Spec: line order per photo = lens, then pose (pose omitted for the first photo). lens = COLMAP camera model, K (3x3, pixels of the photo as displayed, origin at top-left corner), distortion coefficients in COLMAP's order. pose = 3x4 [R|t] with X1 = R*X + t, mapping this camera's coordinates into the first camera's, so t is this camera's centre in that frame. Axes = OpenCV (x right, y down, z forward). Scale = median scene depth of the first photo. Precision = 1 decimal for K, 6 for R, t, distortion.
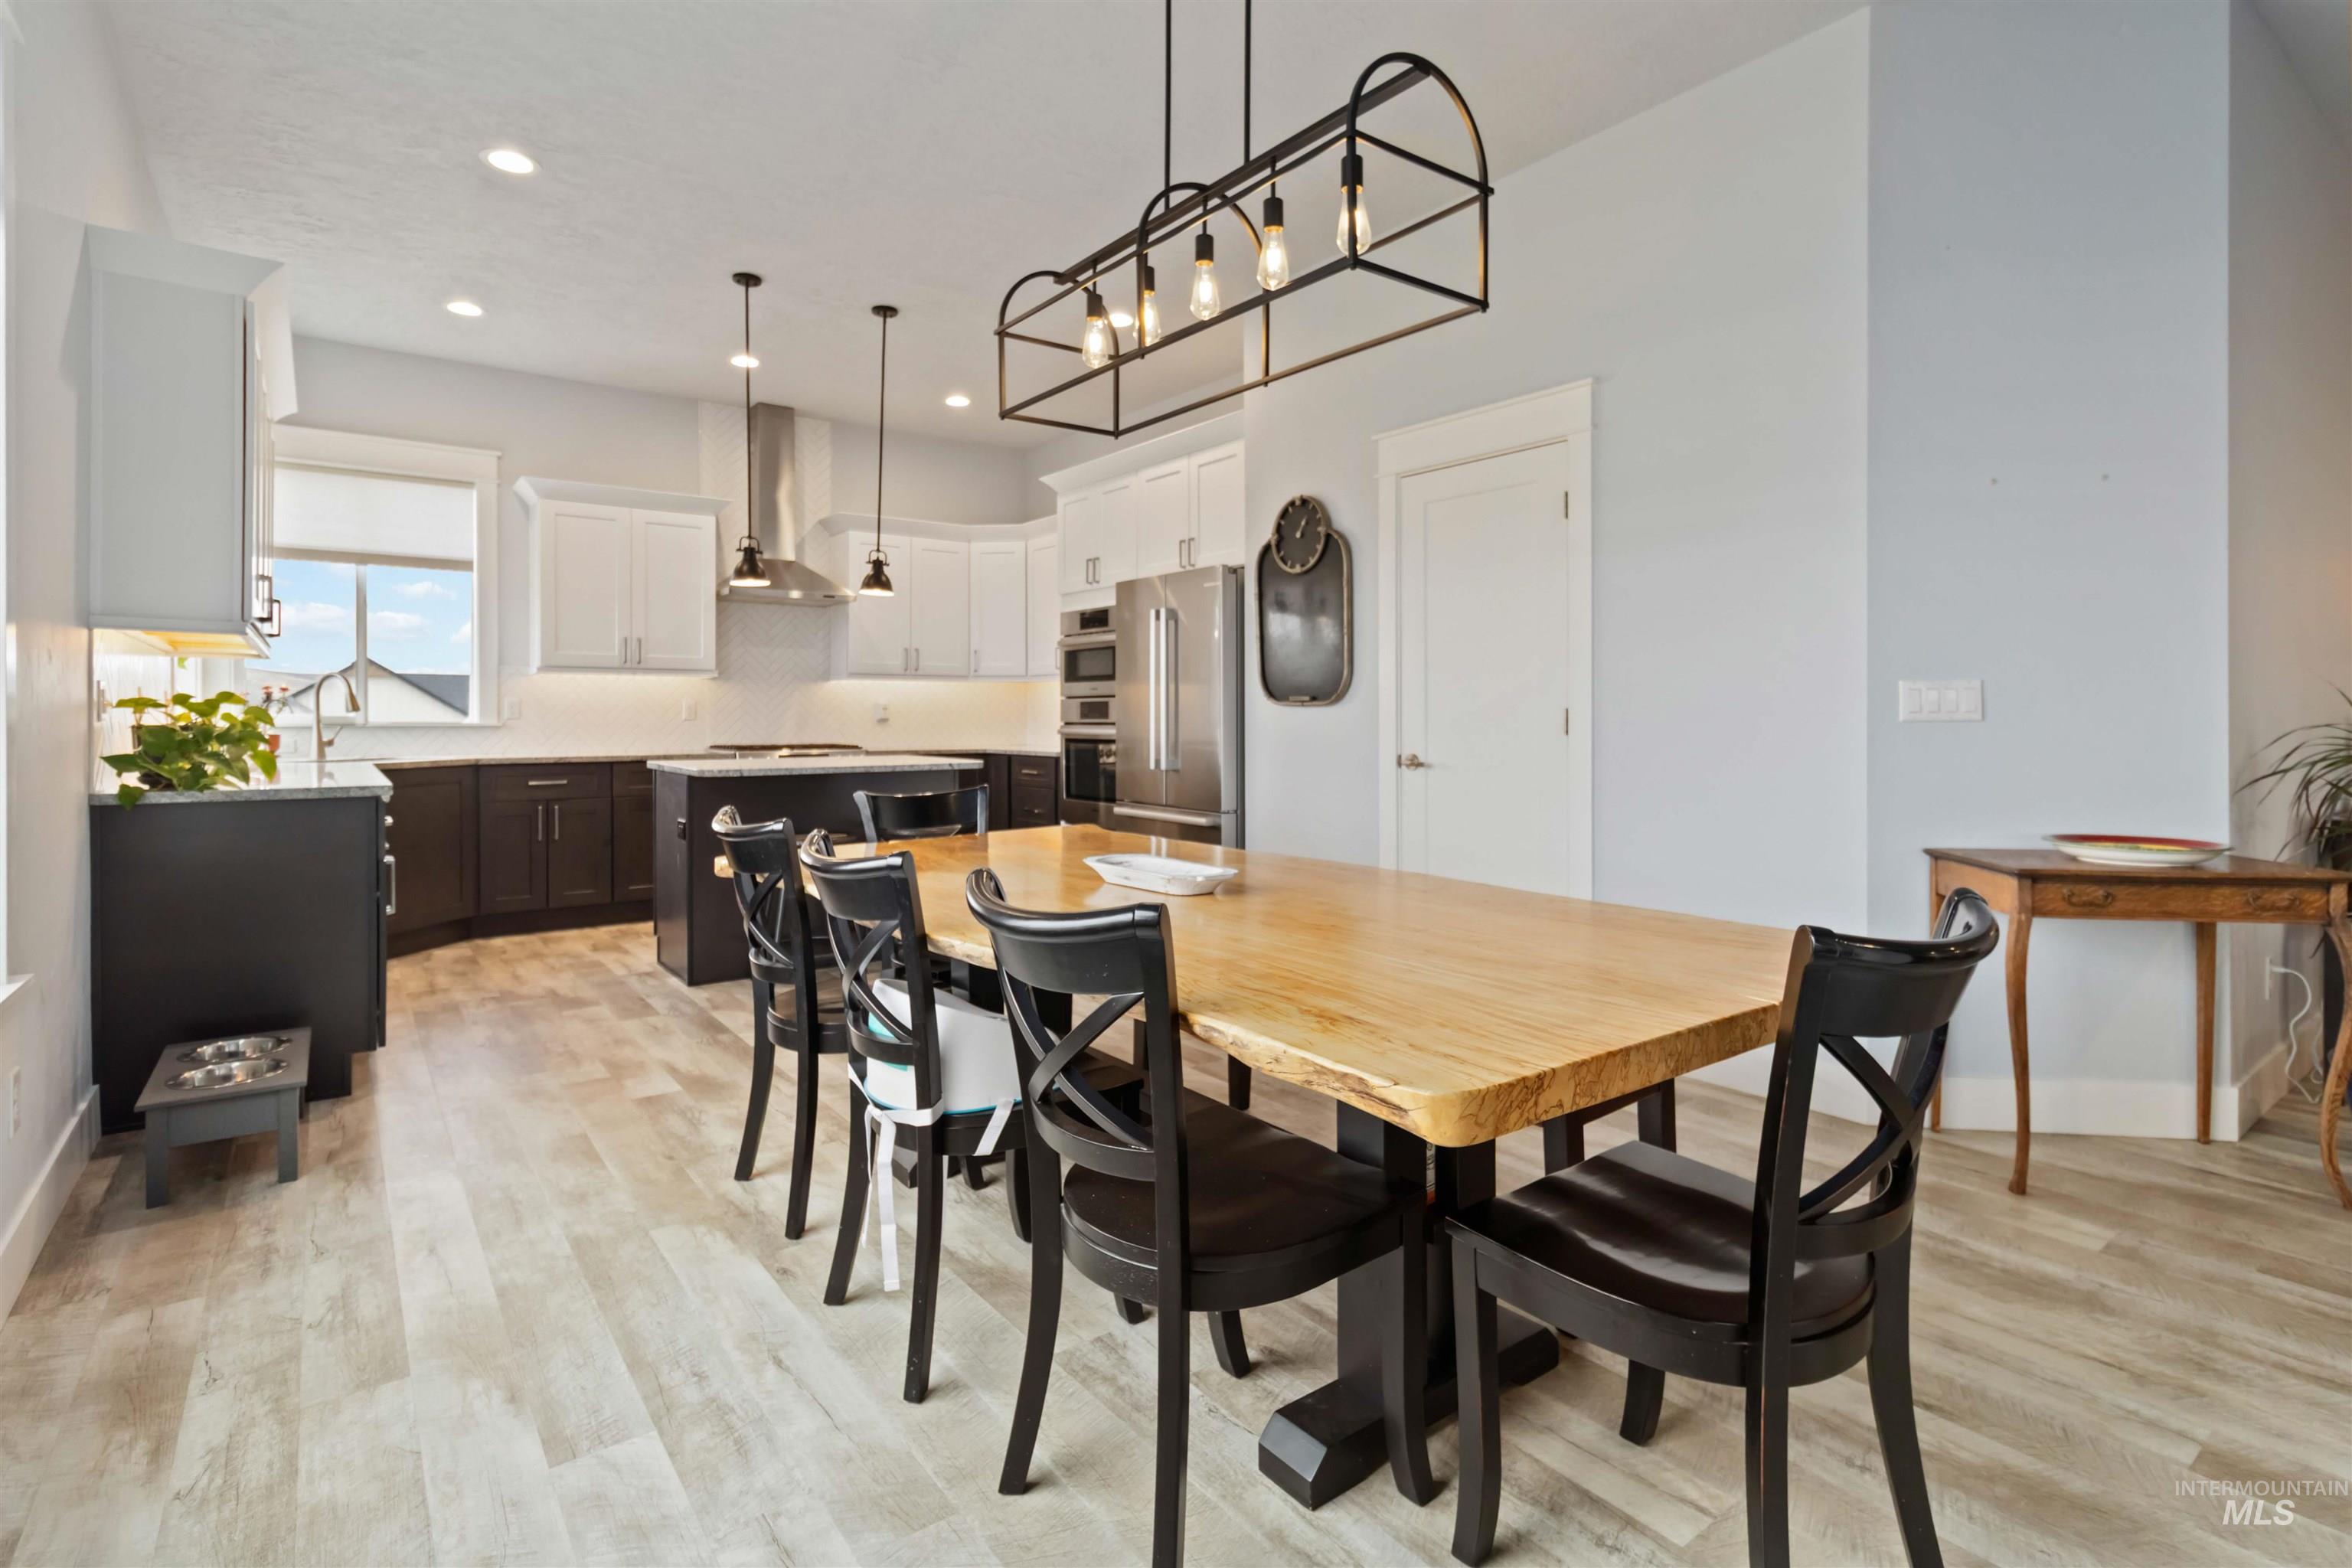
lens RADIAL K [[1131.6, 0, 1195.3], [0, 1131.6, 724.8], [0, 0, 1]] dist [0.006605, -0.000102]
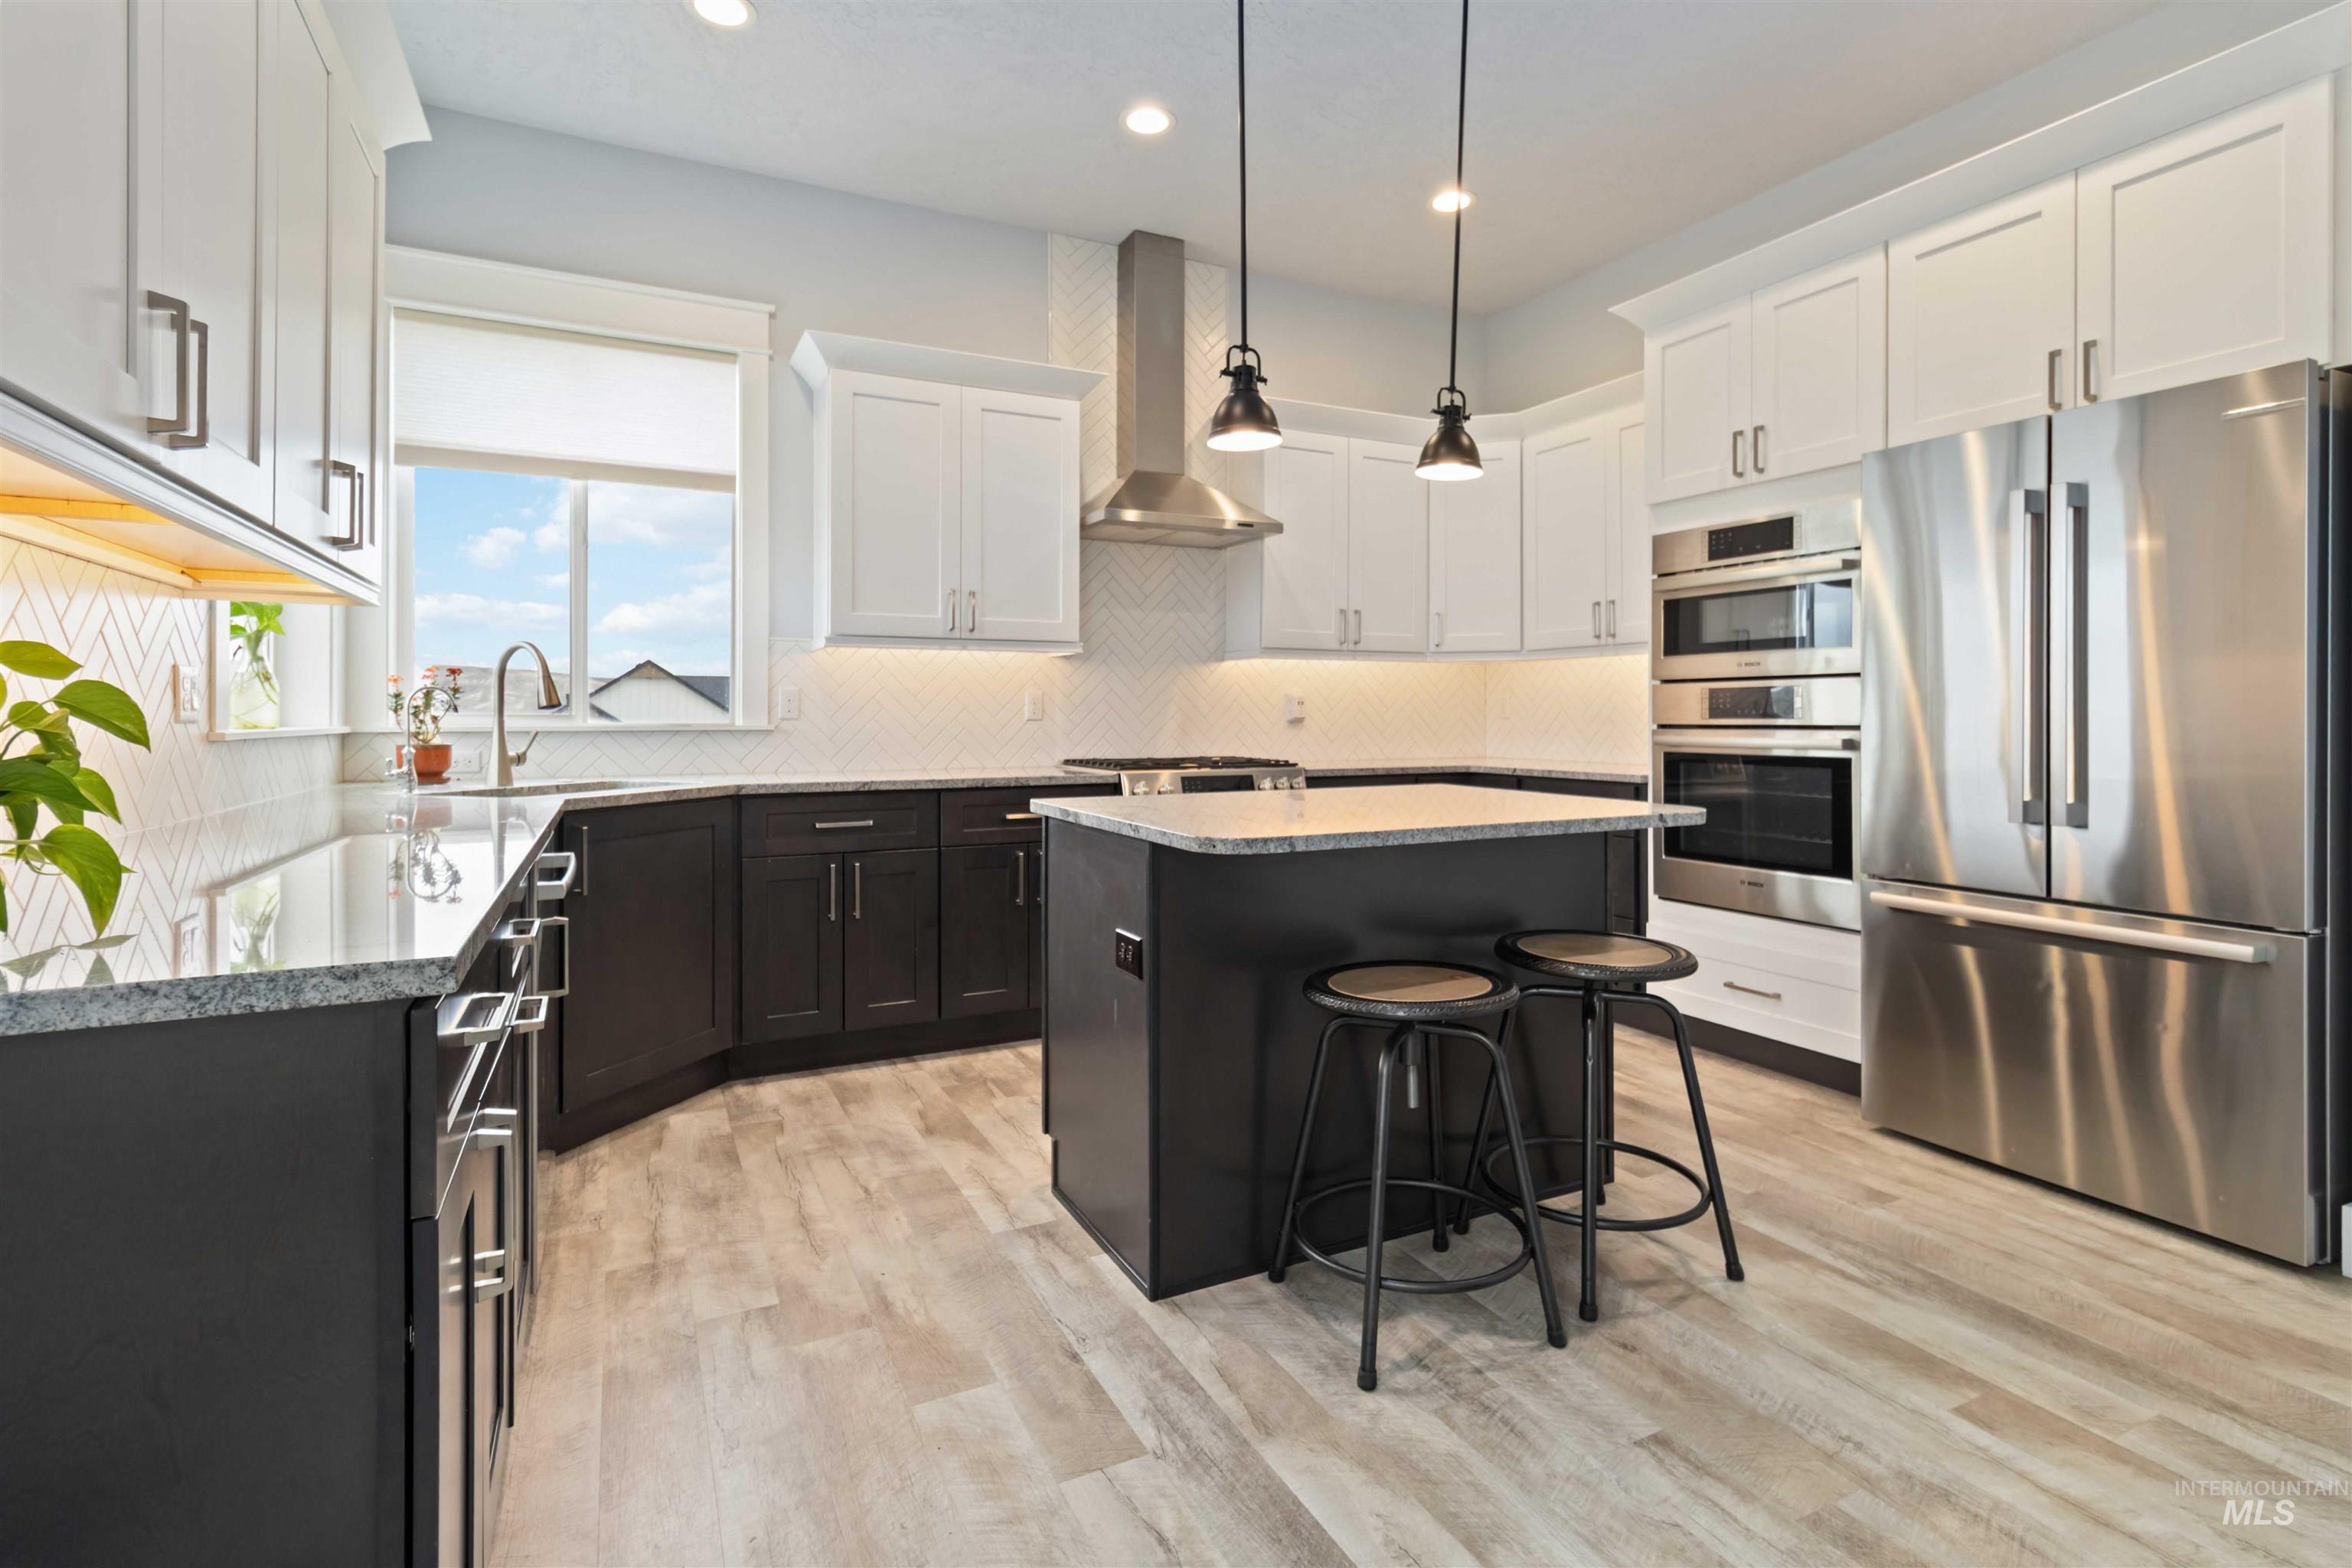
lens RADIAL K [[1131.6, 0, 1199.7], [0, 1131.6, 716.7], [0, 0, 1]] dist [0.006605, -0.000102]
pose [[0.983839, -0.000933, -0.179052, -0.274884], [-0.000320, 0.999976, -0.006969, -0.002370], [0.179054, 0.006914, 0.983815, 0.436887]]
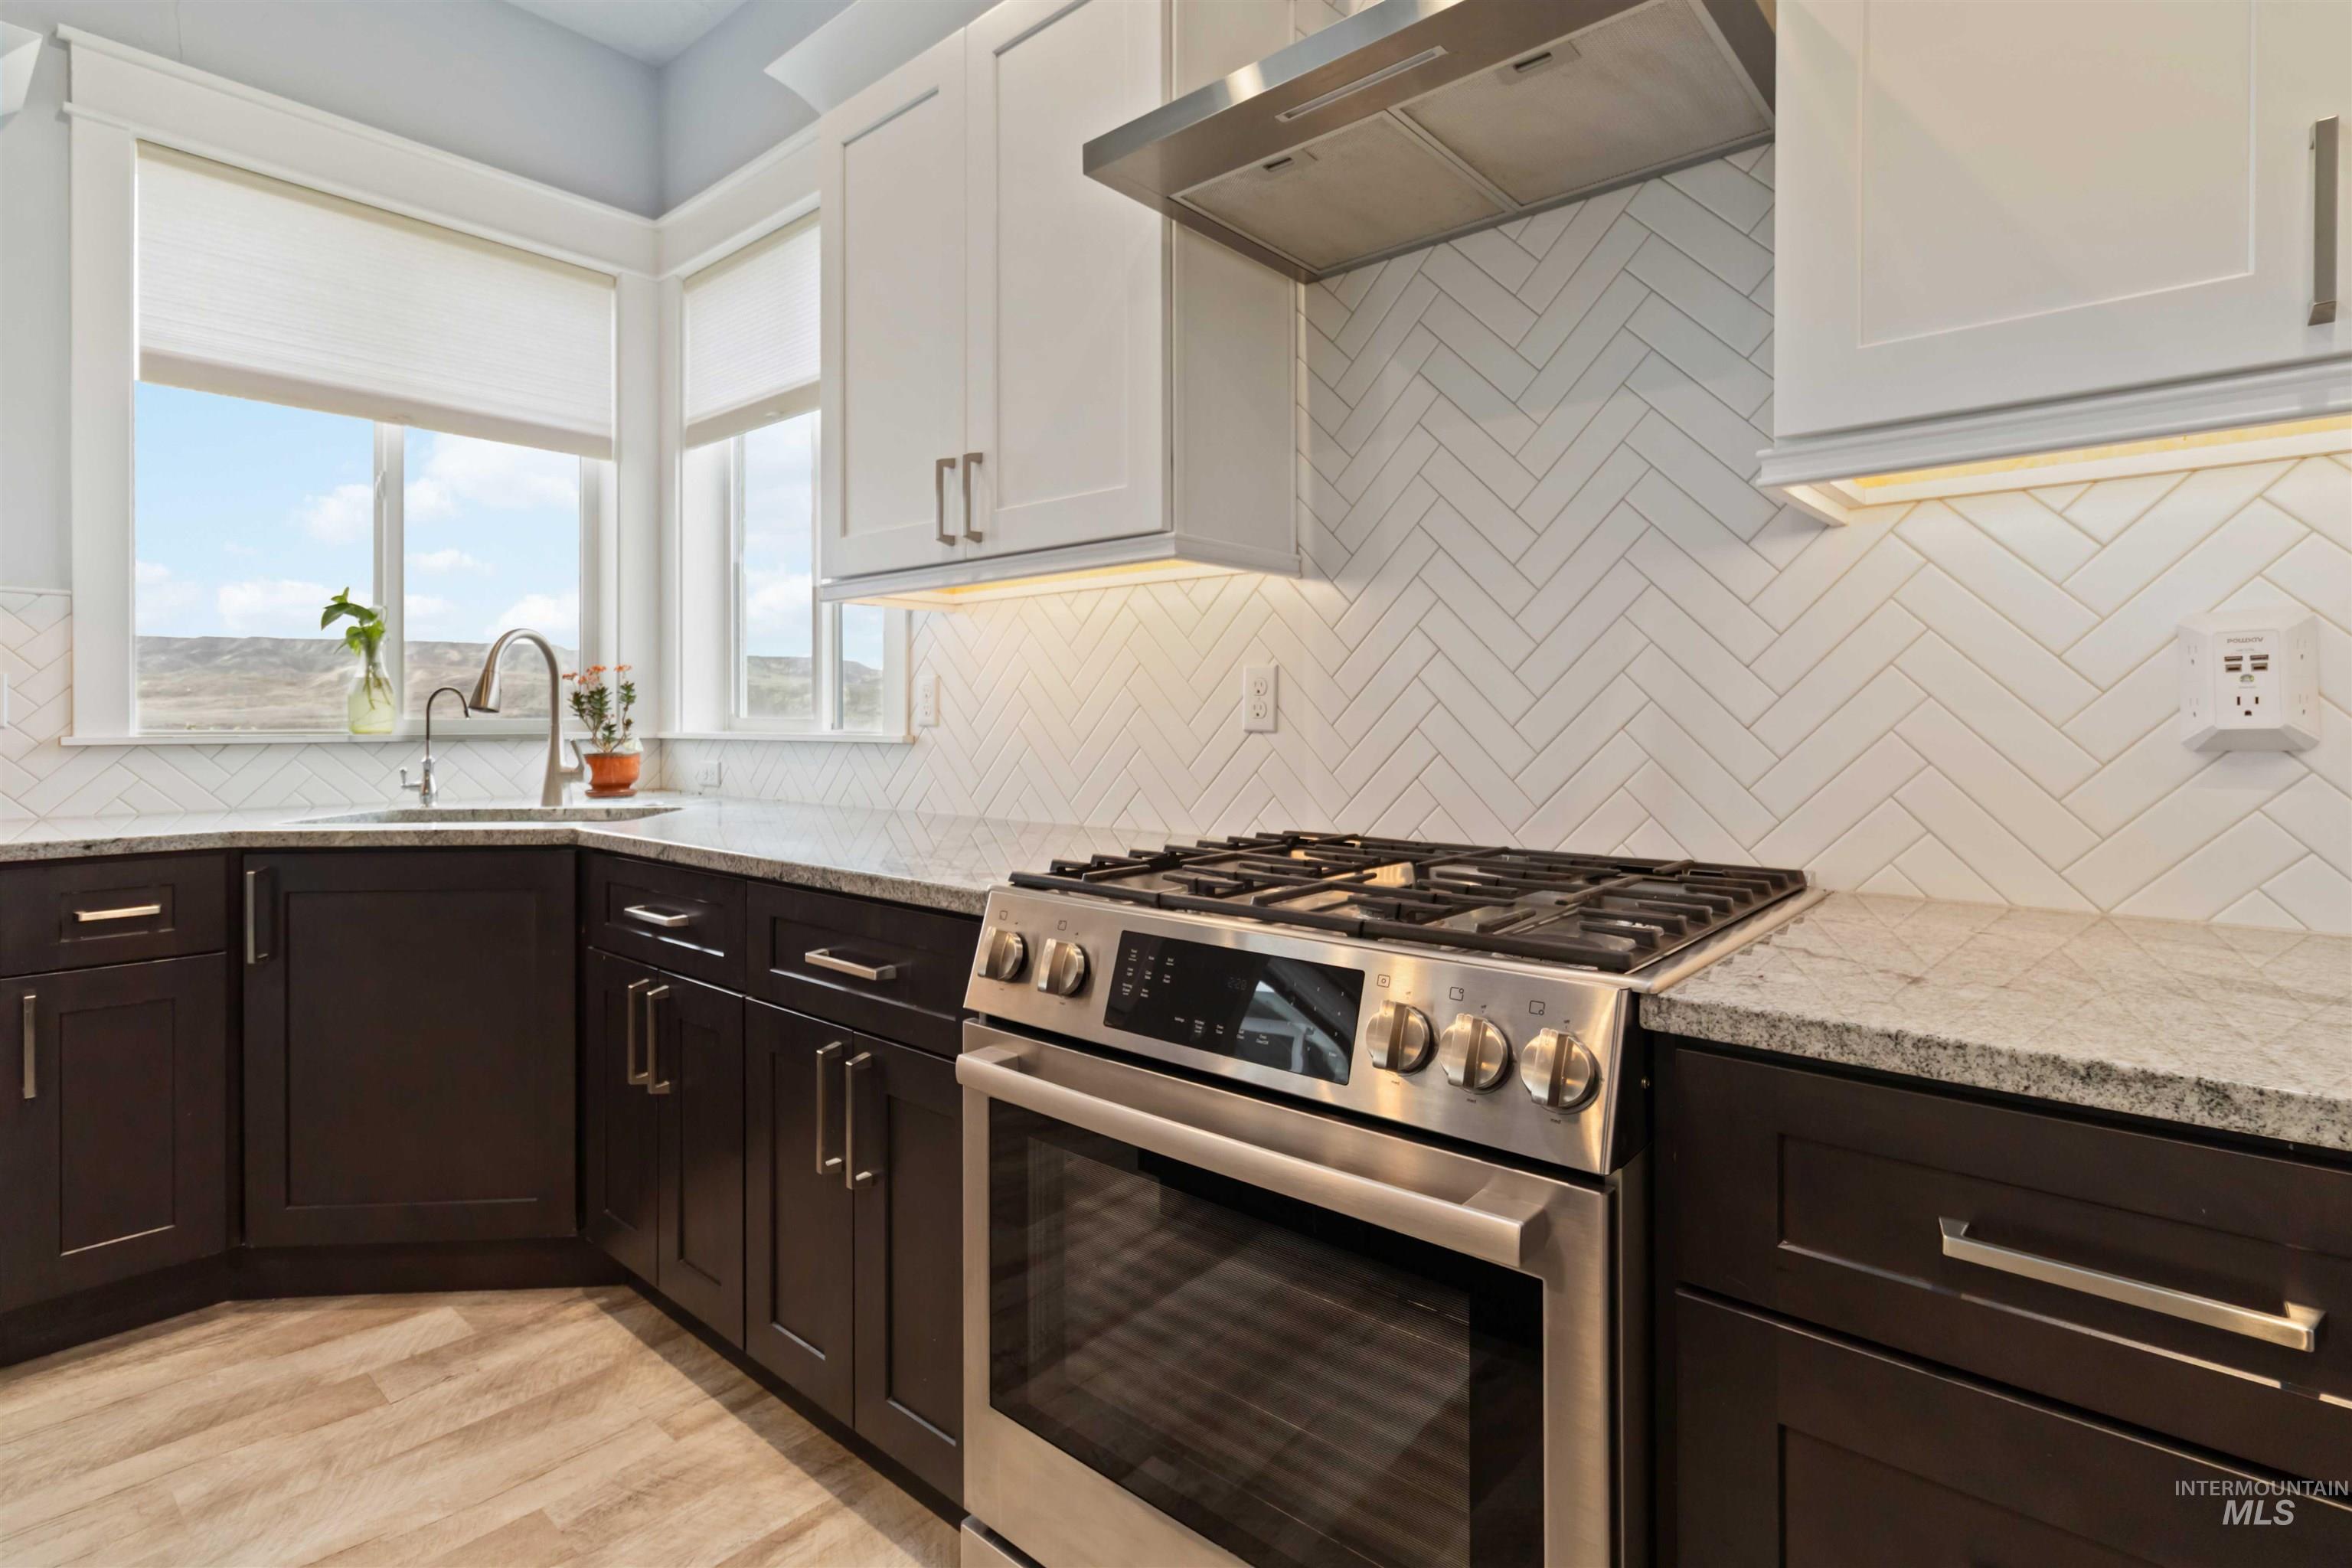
lens RADIAL K [[1131.6, 0, 1172.6], [0, 1131.6, 703.2], [0, 0, 1]] dist [0.006605, -0.000102]
pose [[0.201795, -0.015259, -0.979309, -0.206197], [-0.005779, 0.999843, -0.016770, -0.007523], [0.979411, 0.009044, 0.201675, 1.077186]]
